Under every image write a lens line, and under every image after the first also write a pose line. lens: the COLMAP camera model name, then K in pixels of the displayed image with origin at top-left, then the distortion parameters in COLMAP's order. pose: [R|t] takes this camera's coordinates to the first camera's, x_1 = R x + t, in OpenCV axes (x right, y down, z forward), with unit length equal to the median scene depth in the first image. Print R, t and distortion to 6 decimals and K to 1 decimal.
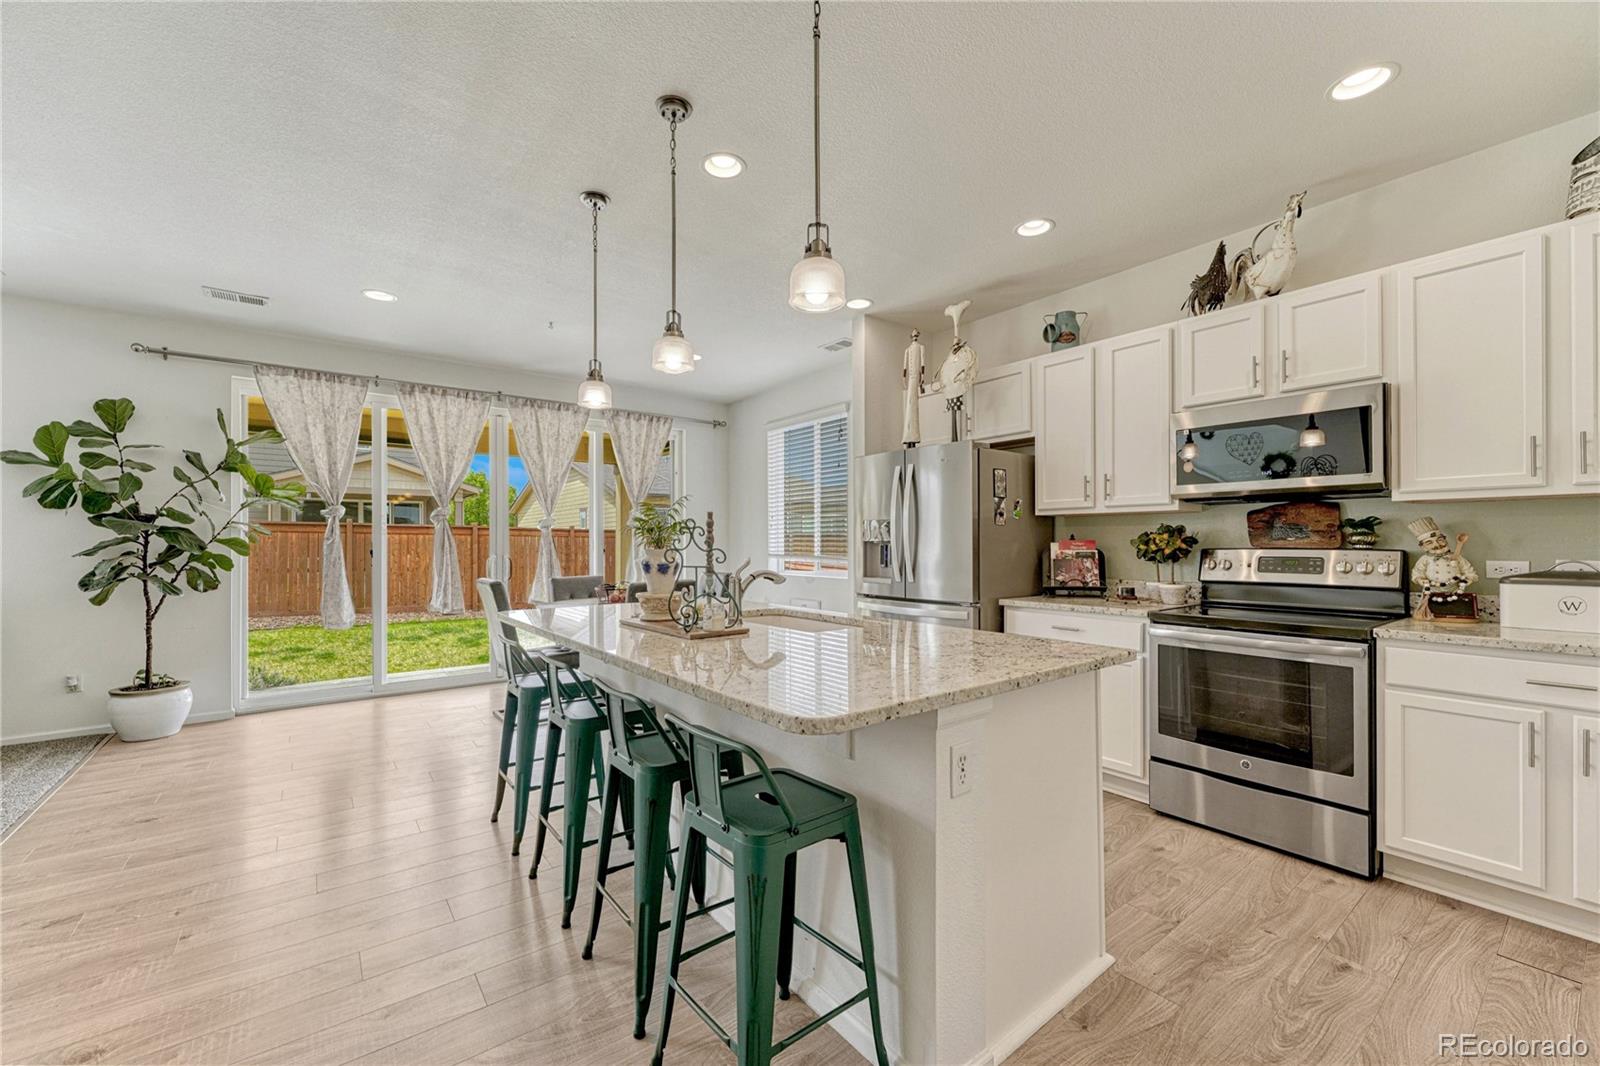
lens RADIAL K [[638.3, 0, 790.1], [0, 638.3, 544.2], [0, 0, 1]] dist [0.000913, 0.002083]
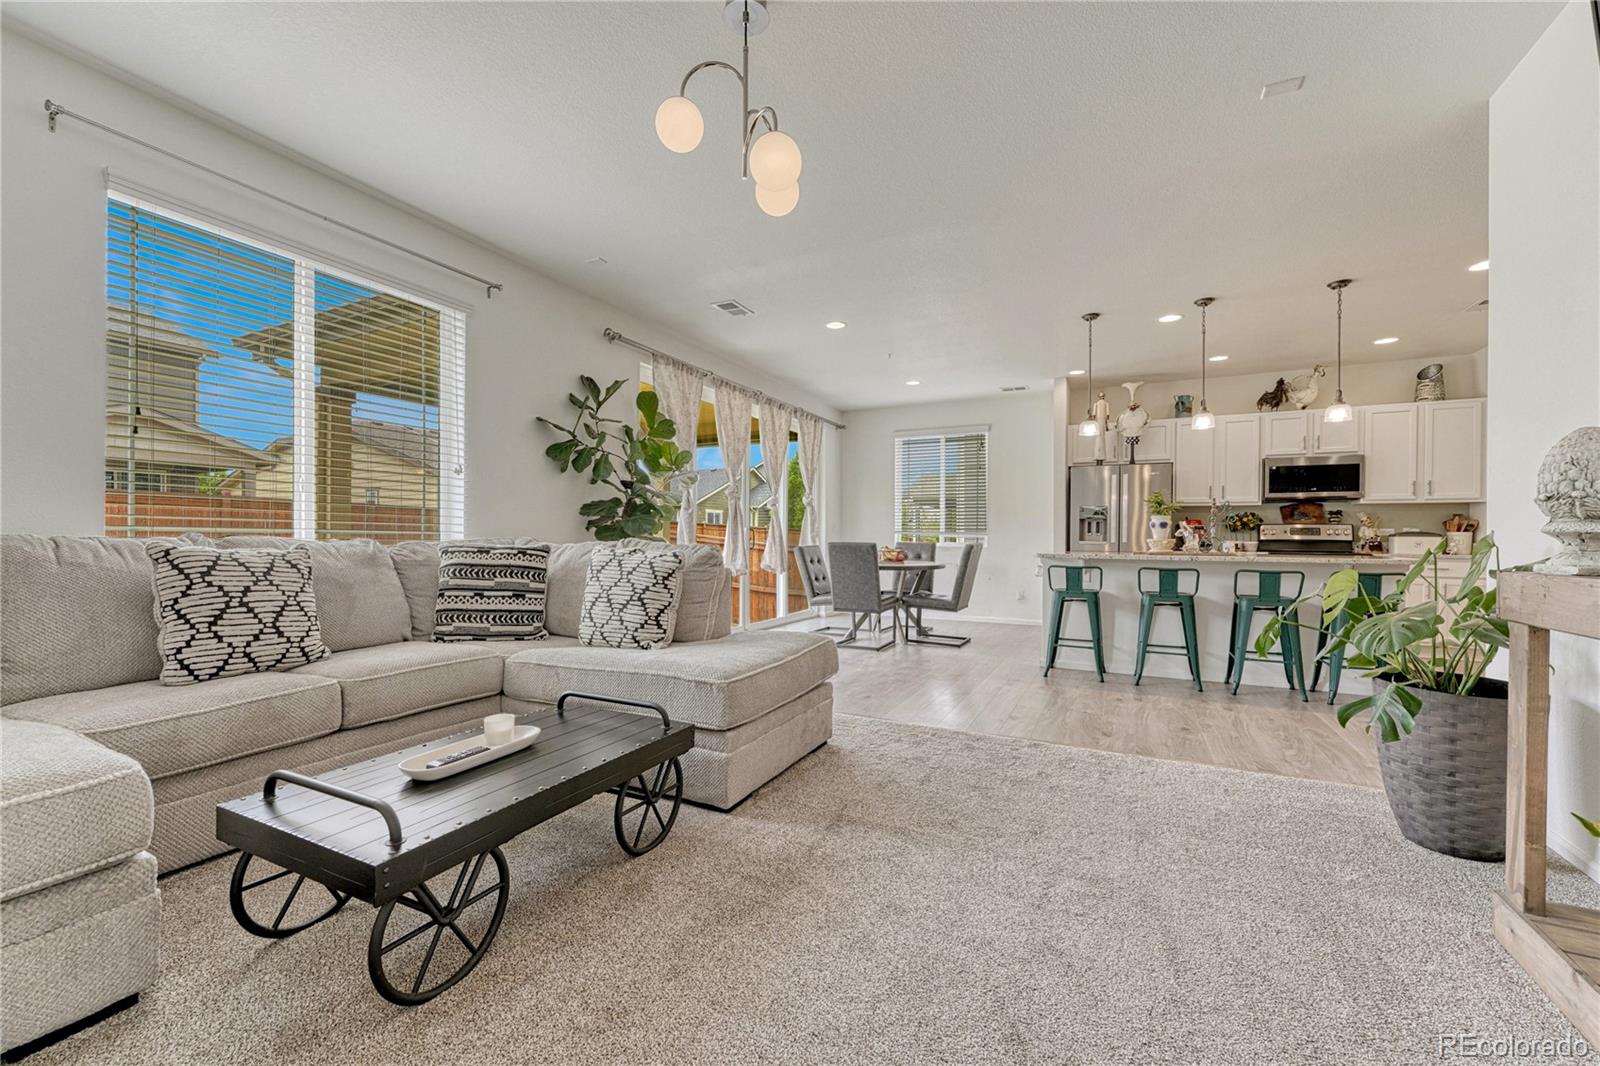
lens RADIAL K [[638.3, 0, 795.9], [0, 638.3, 535.9], [0, 0, 1]] dist [0.000913, 0.002083]
pose [[0.901638, 0.010486, 0.432364, -1.037968], [-0.010276, 0.999943, -0.002823, 0.042969], [-0.432369, -0.001897, 0.901695, -0.134647]]
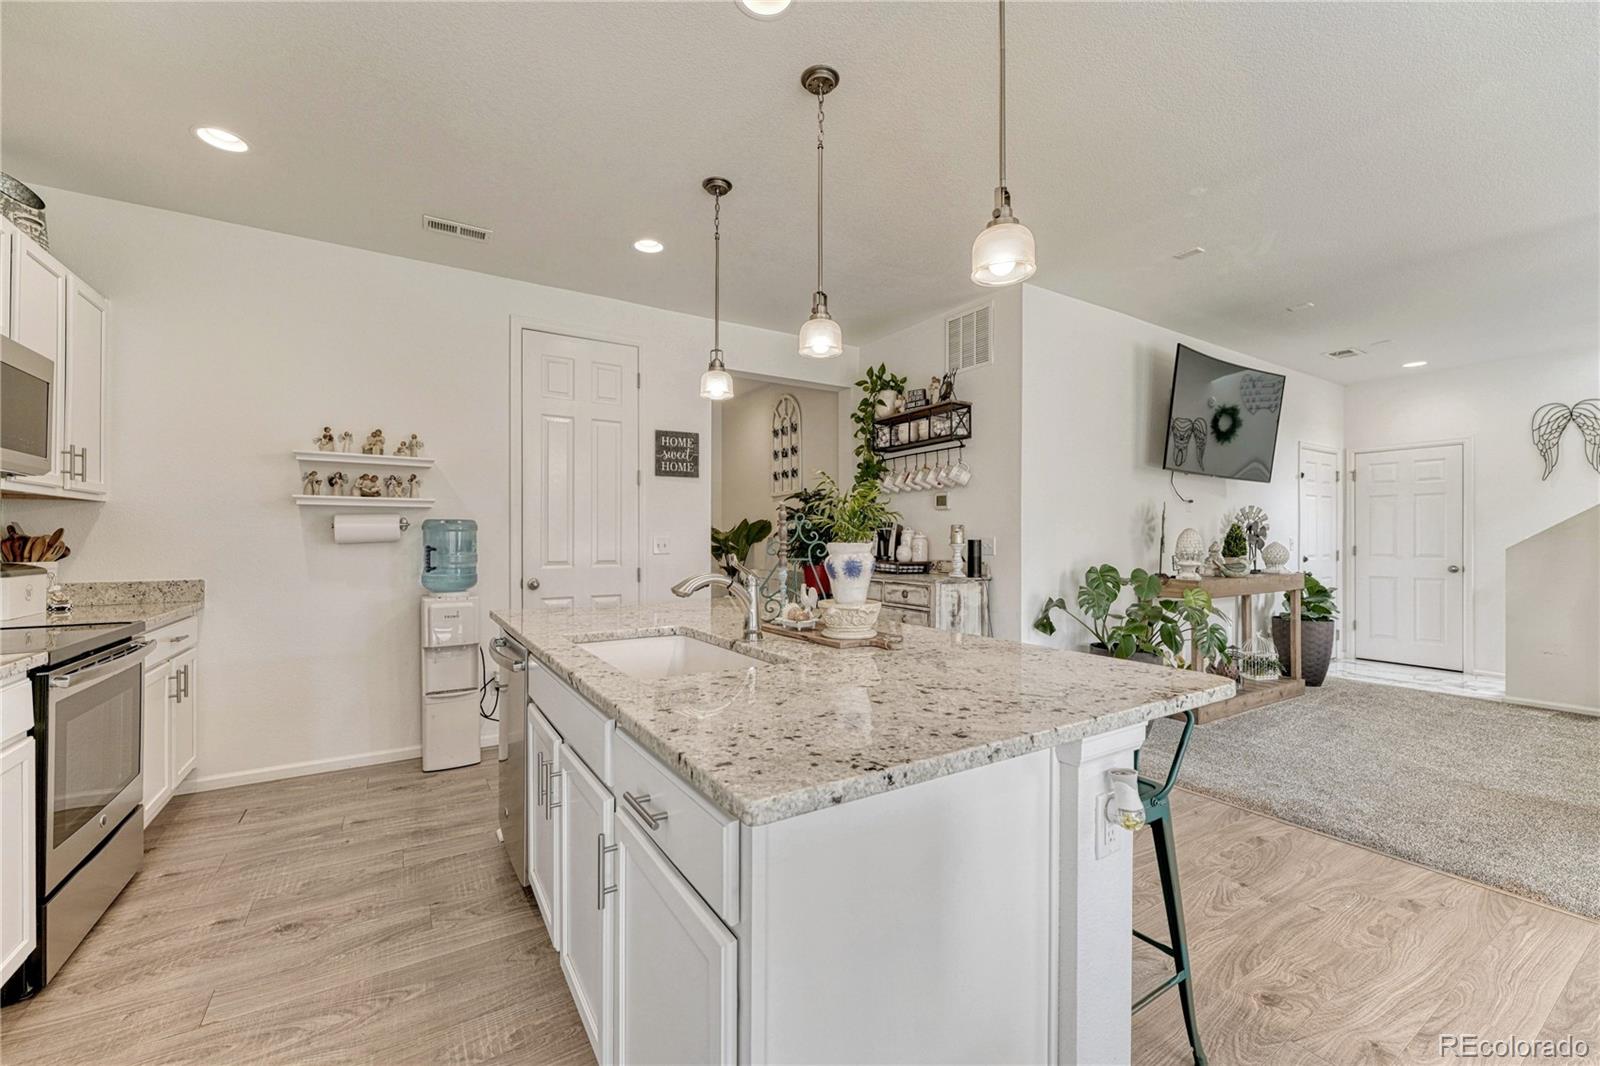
lens RADIAL K [[638.3, 0, 828.1], [0, 638.3, 534.3], [0, 0, 1]] dist [0.000913, 0.002083]
pose [[-0.997064, 0.002950, 0.076518, -0.112355], [0.002173, 0.999945, -0.010231, 0.002087], [-0.076544, -0.010035, -0.997016, 0.900661]]
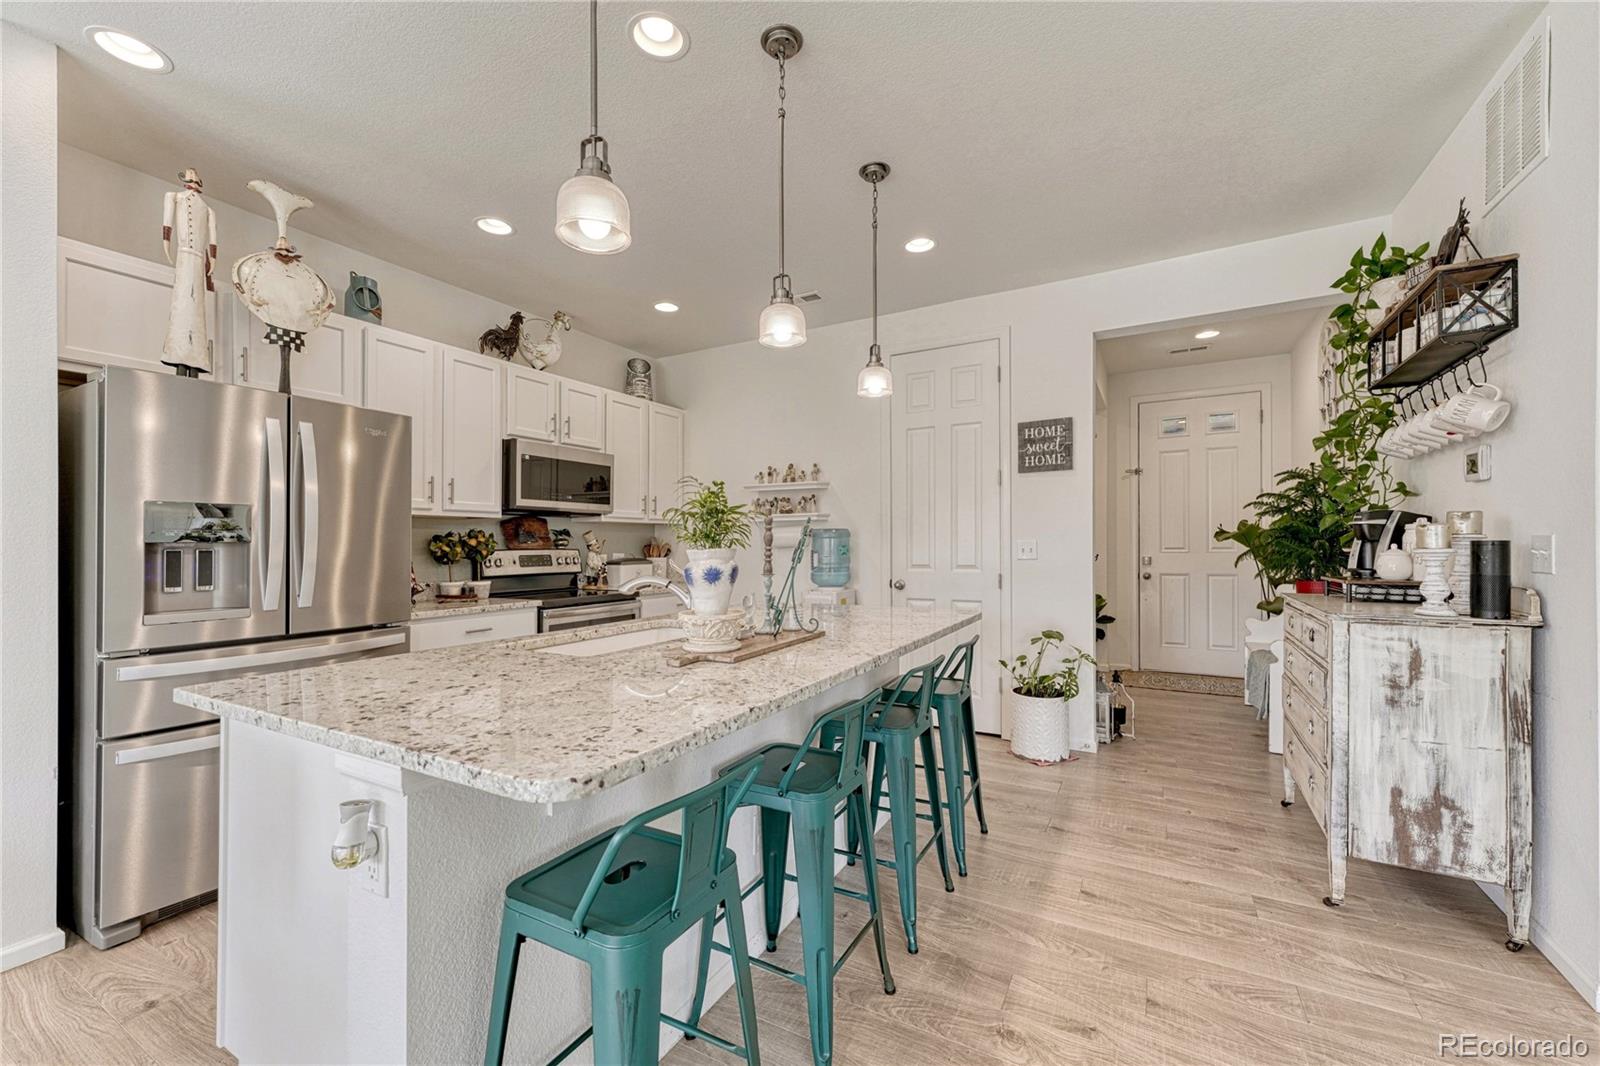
lens RADIAL K [[638.3, 0, 792.8], [0, 638.3, 540.6], [0, 0, 1]] dist [0.000913, 0.002083]
pose [[-0.391860, 0.009494, 0.919976, -0.446359], [0.006540, 0.999950, -0.007534, 0.001020], [-0.920002, 0.003064, -0.391903, 0.611297]]
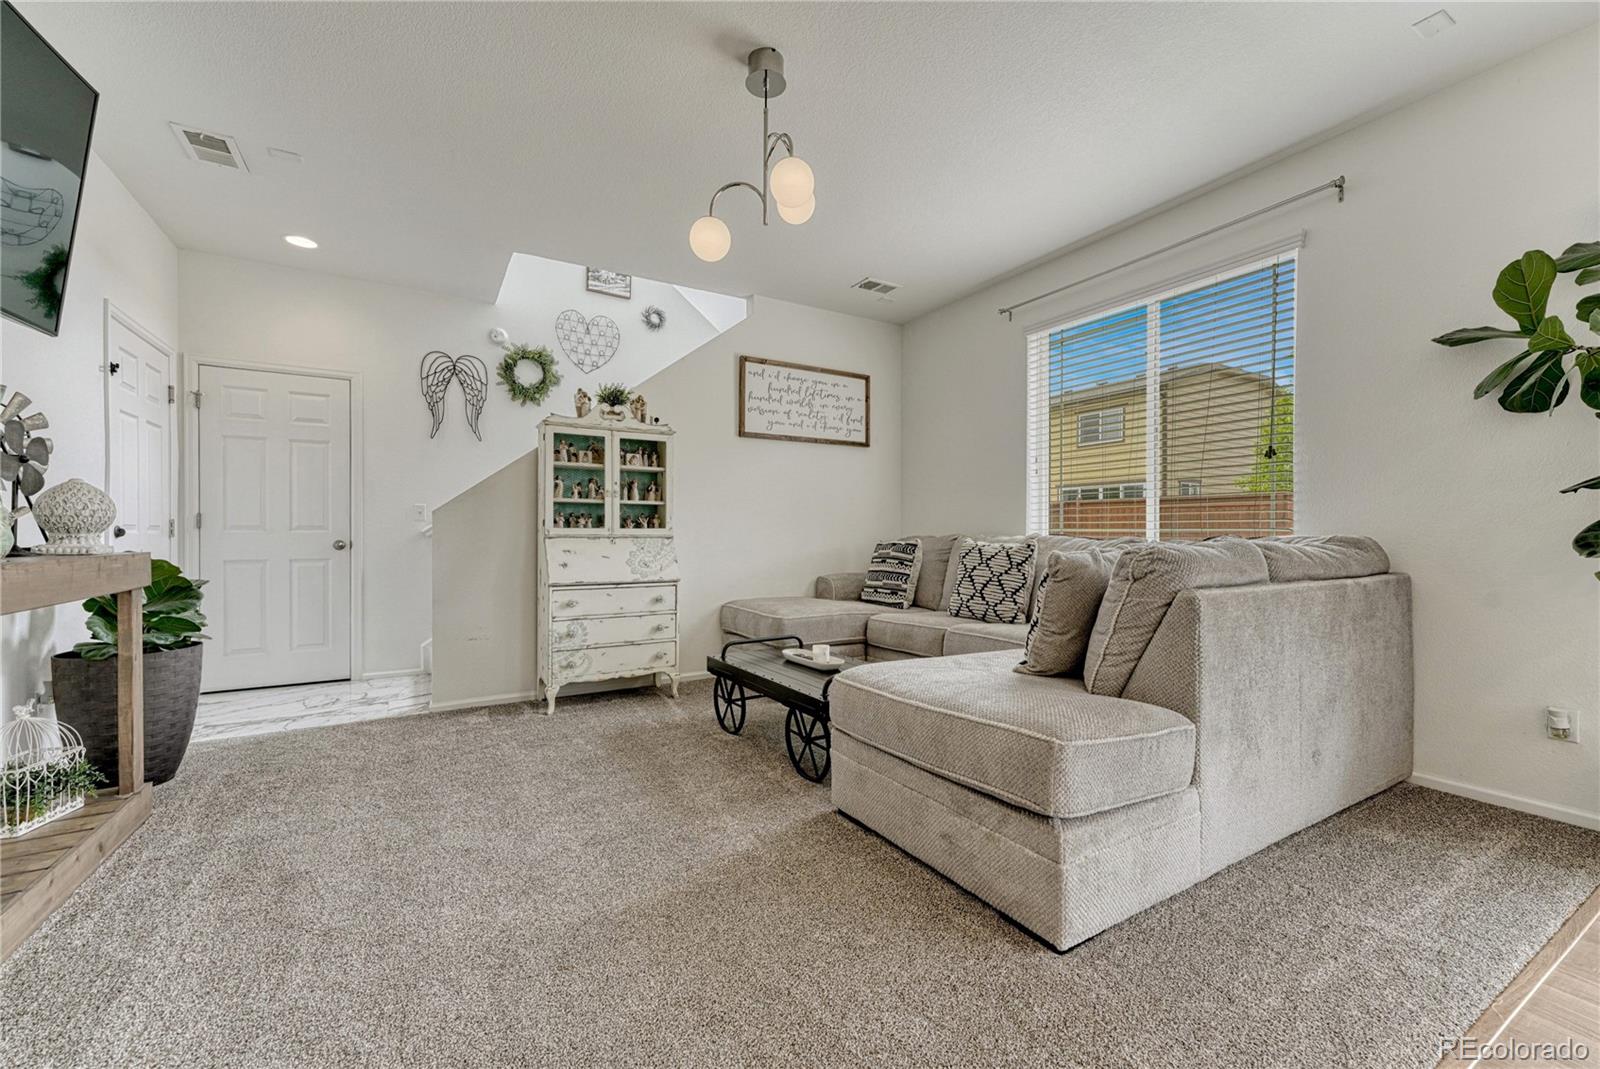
lens RADIAL K [[638.3, 0, 773.0], [0, 638.3, 539.9], [0, 0, 1]] dist [0.000913, 0.002083]
pose [[-0.143997, 0.008280, -0.989543, -0.394761], [0.002079, 0.999965, 0.008064, 0.044020], [0.989576, -0.000896, -0.144010, 0.340720]]
